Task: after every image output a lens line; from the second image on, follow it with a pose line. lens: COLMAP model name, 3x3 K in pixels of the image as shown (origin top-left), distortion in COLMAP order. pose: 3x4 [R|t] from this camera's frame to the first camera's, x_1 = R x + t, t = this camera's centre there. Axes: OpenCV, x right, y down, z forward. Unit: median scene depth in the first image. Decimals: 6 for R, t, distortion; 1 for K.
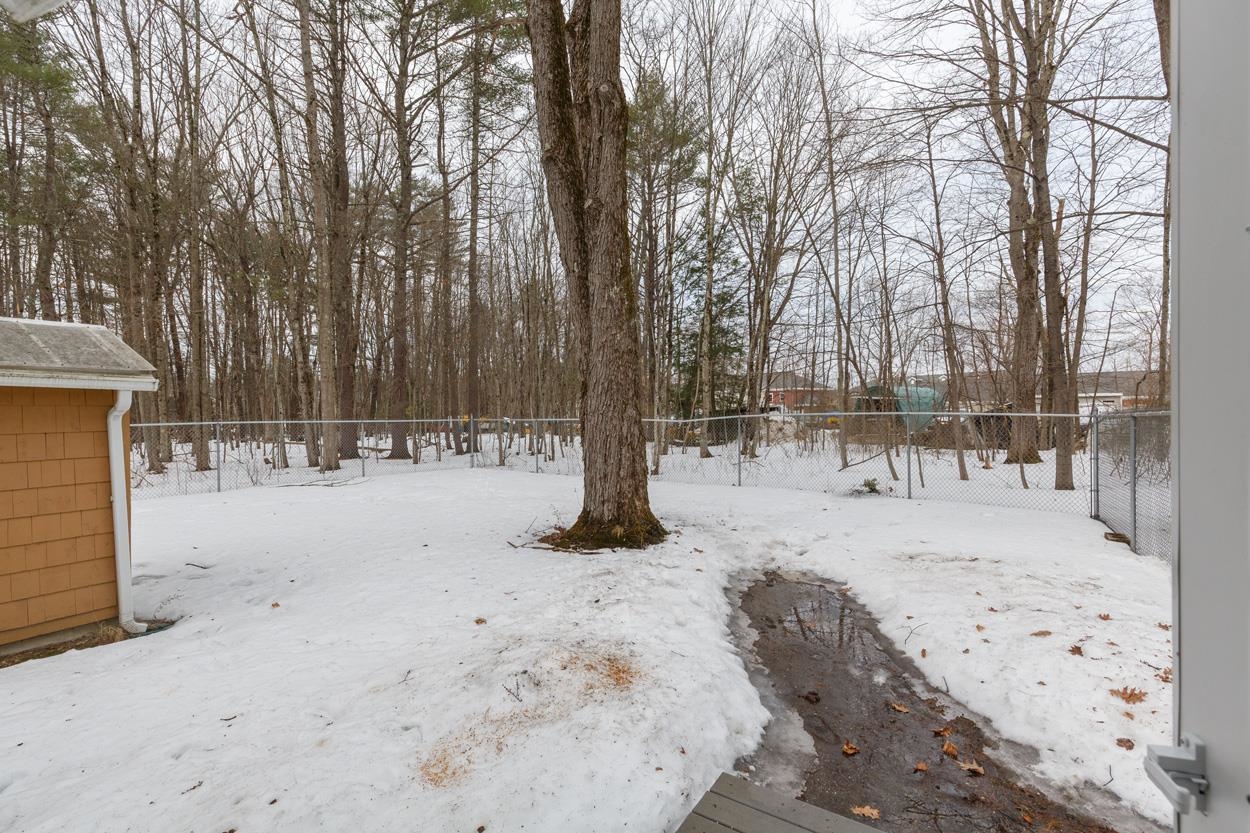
lens RADIAL K [[561.4, 0, 625.0], [0, 561.4, 416.5], [0, 0, 1]] dist [0.004362, 0.000040]
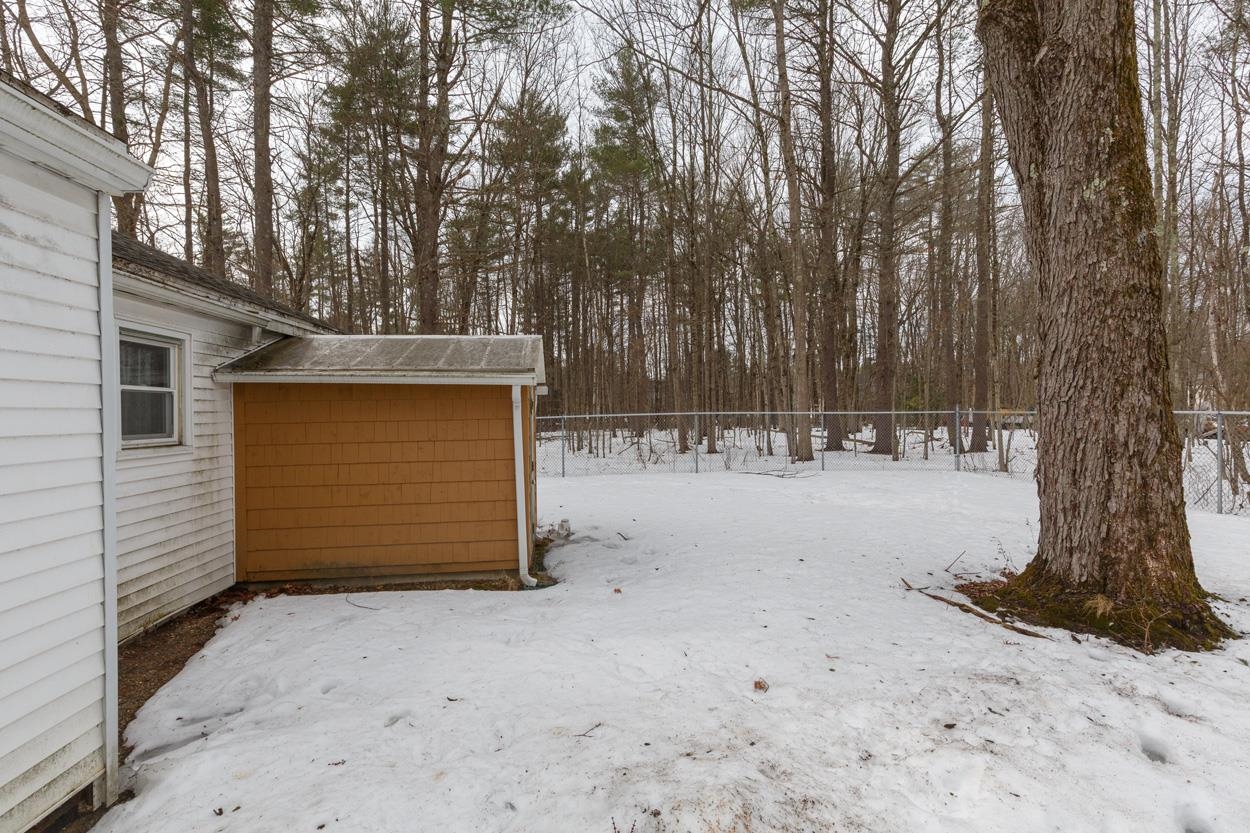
lens RADIAL K [[561.4, 0, 625.0], [0, 561.4, 416.5], [0, 0, 1]] dist [0.004362, 0.000040]
pose [[0.634830, 0.011724, -0.772563, 0.129763], [-0.000715, 0.999893, 0.014586, 0.002284], [0.772651, -0.008708, 0.634771, 0.272448]]
